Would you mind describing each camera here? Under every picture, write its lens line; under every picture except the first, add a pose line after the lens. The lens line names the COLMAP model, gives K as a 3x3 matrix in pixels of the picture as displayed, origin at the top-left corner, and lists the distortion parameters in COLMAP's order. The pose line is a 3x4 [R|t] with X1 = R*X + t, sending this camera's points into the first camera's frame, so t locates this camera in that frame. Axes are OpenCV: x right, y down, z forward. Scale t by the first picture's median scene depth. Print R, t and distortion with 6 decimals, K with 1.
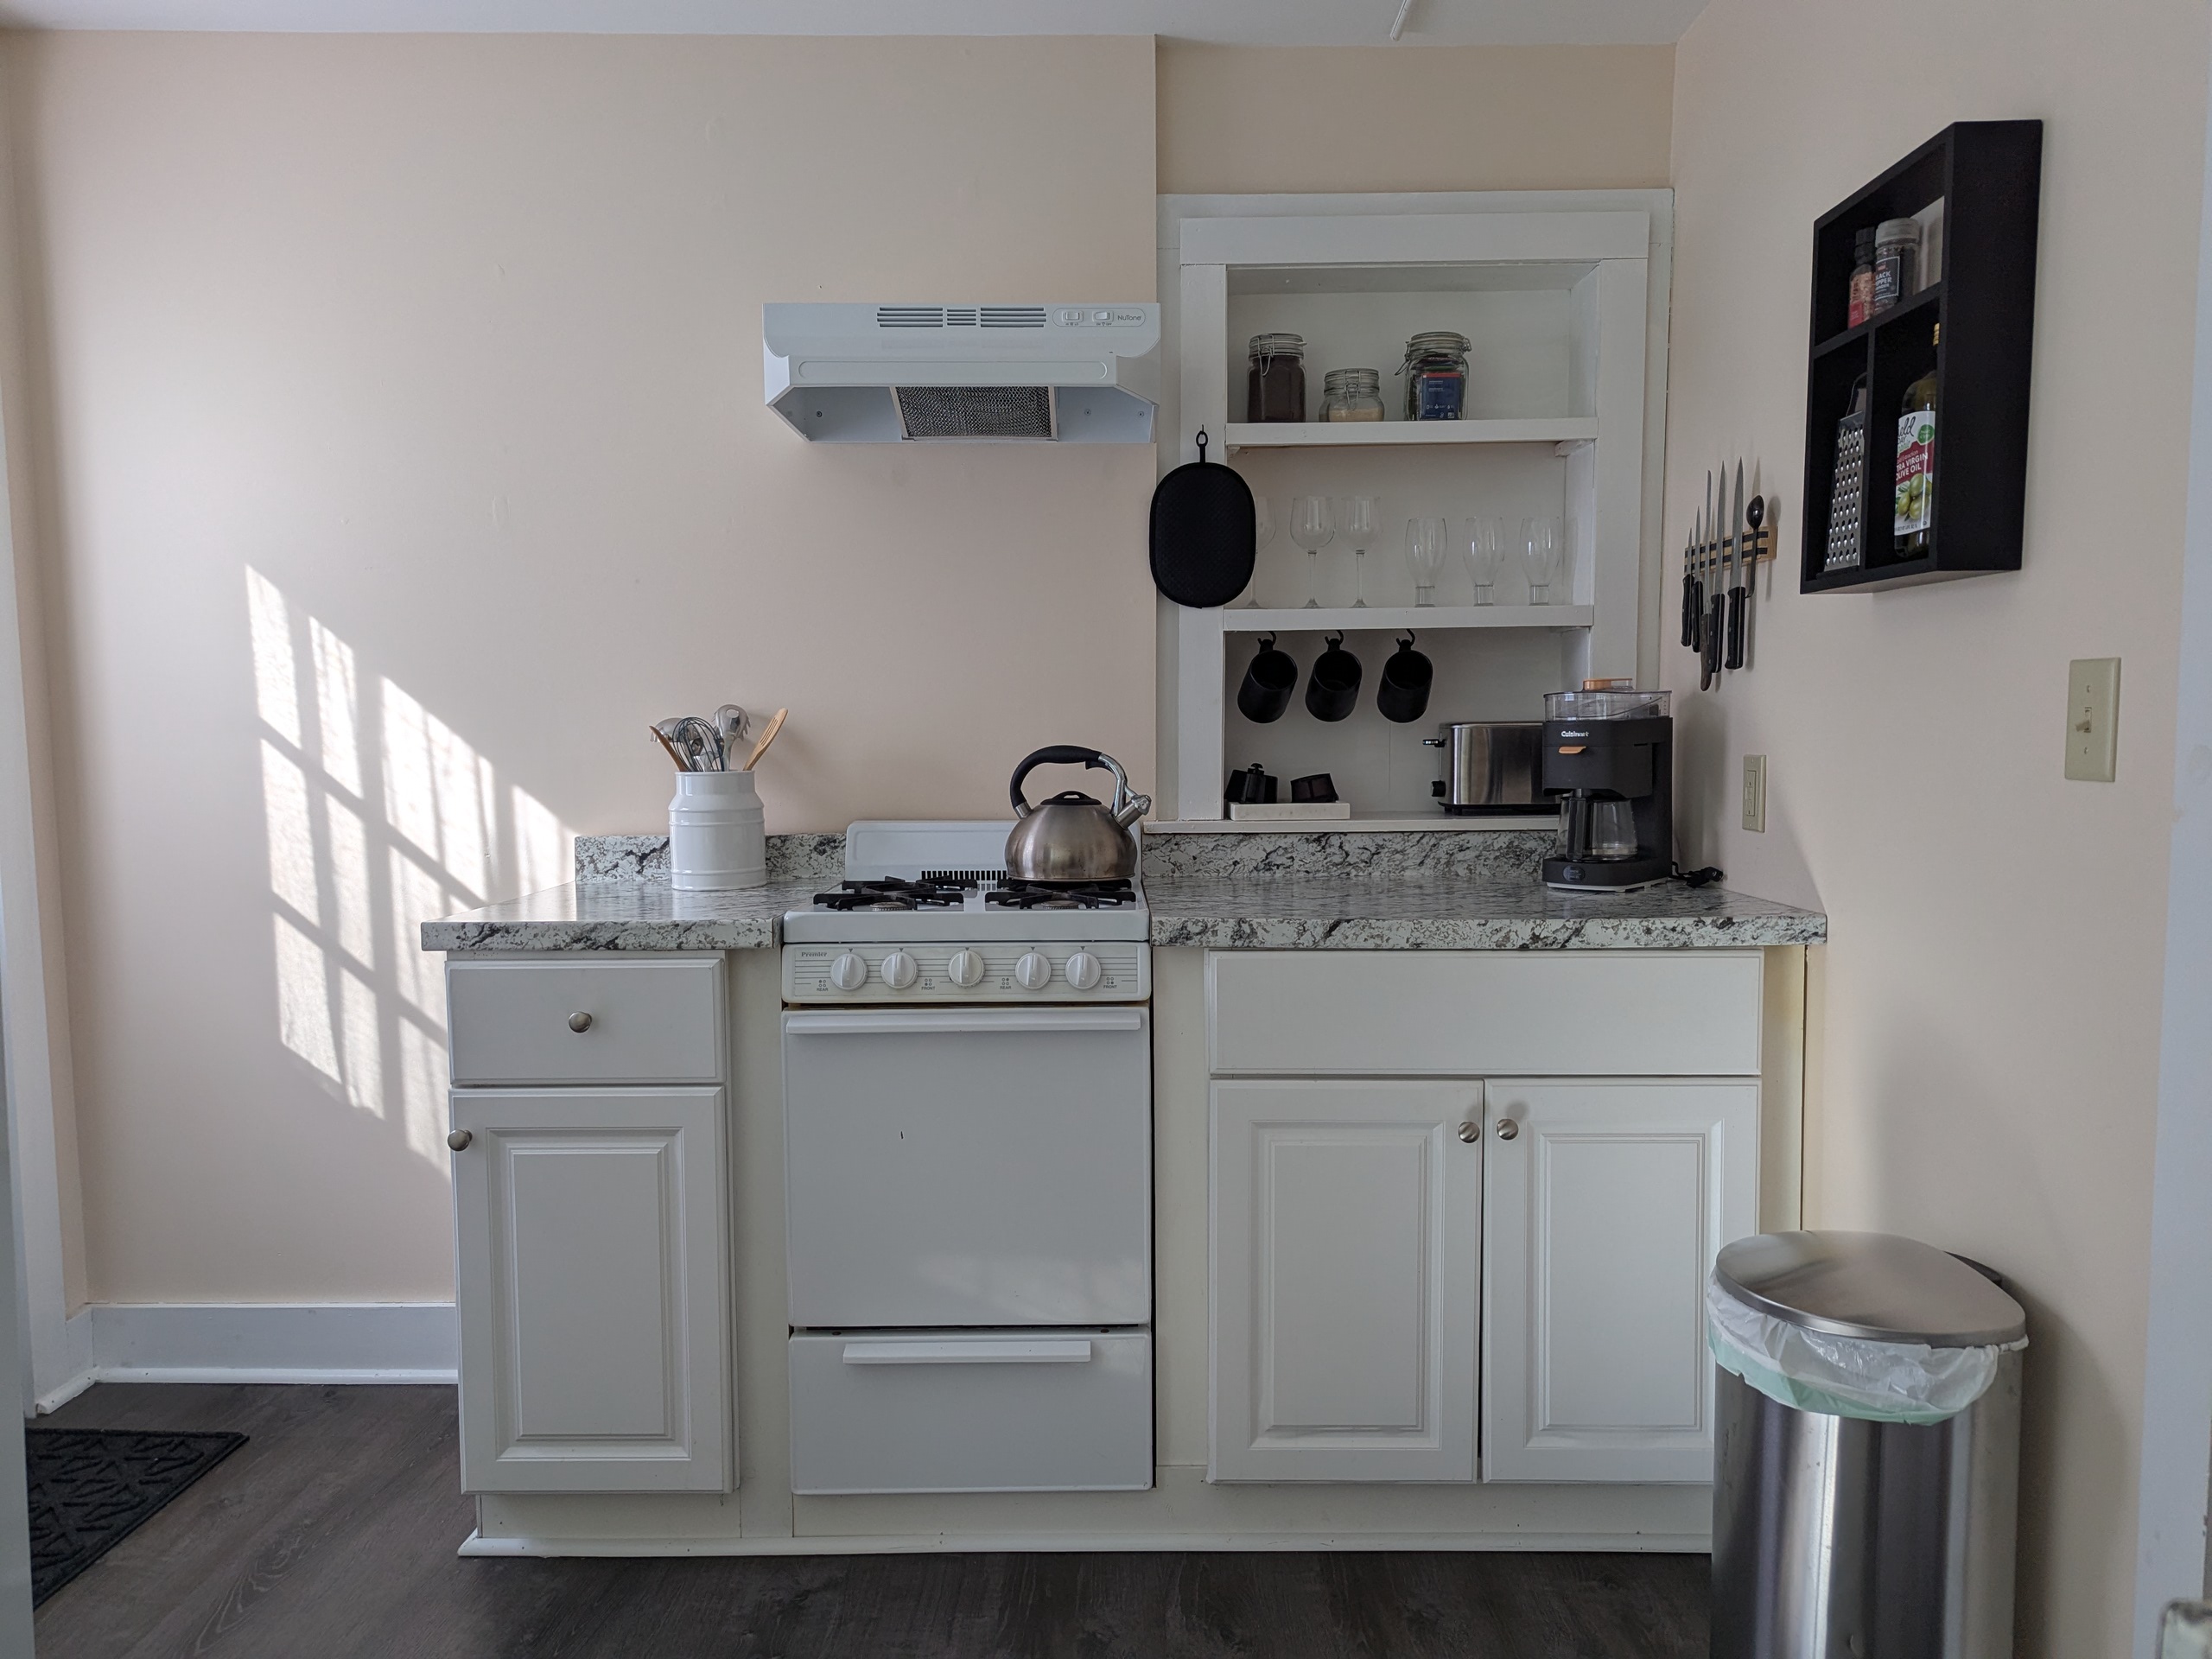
lens RADIAL K [[1575.2, 0, 1093.4], [0, 1575.2, 831.9], [0, 0, 1]] dist [0.038111, -0.012906]
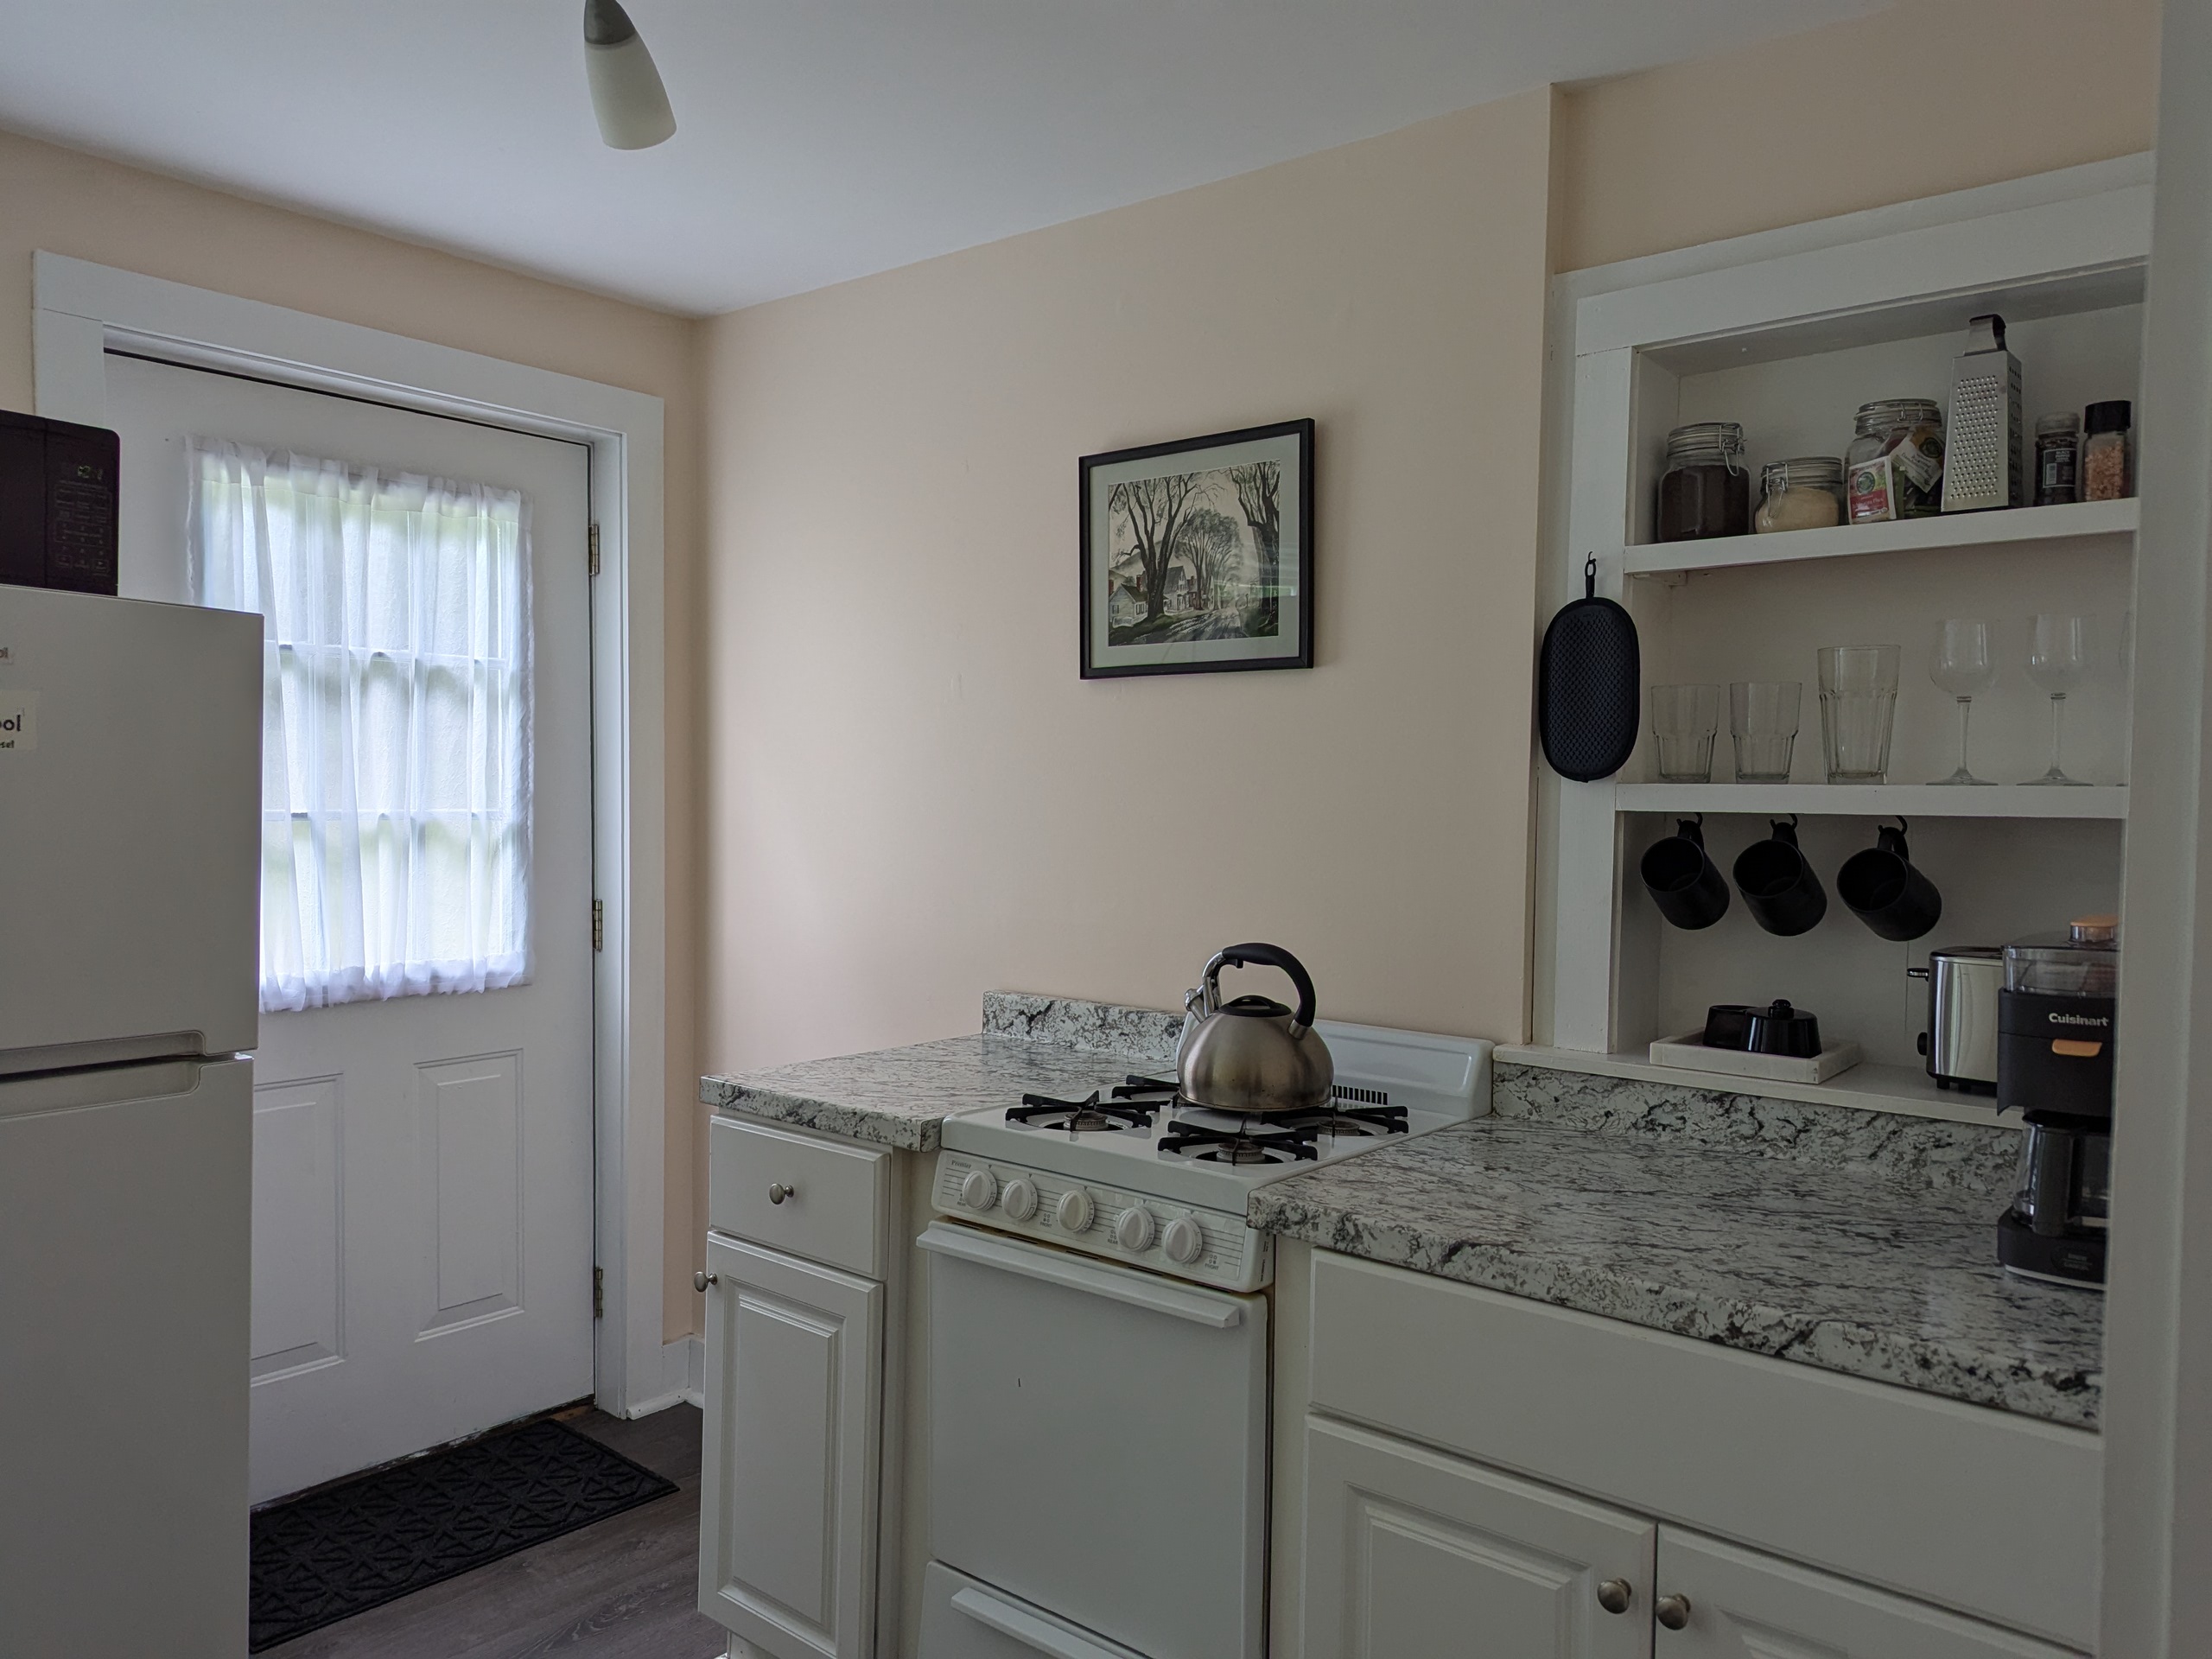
lens RADIAL K [[1575.2, 0, 1101.1], [0, 1575.2, 826.4], [0, 0, 1]] dist [0.038111, -0.012906]
pose [[0.781906, 0.036438, -0.622330, 0.373991], [-0.065977, 0.997521, -0.024489, -0.085224], [0.619895, 0.060207, 0.782372, 0.237627]]
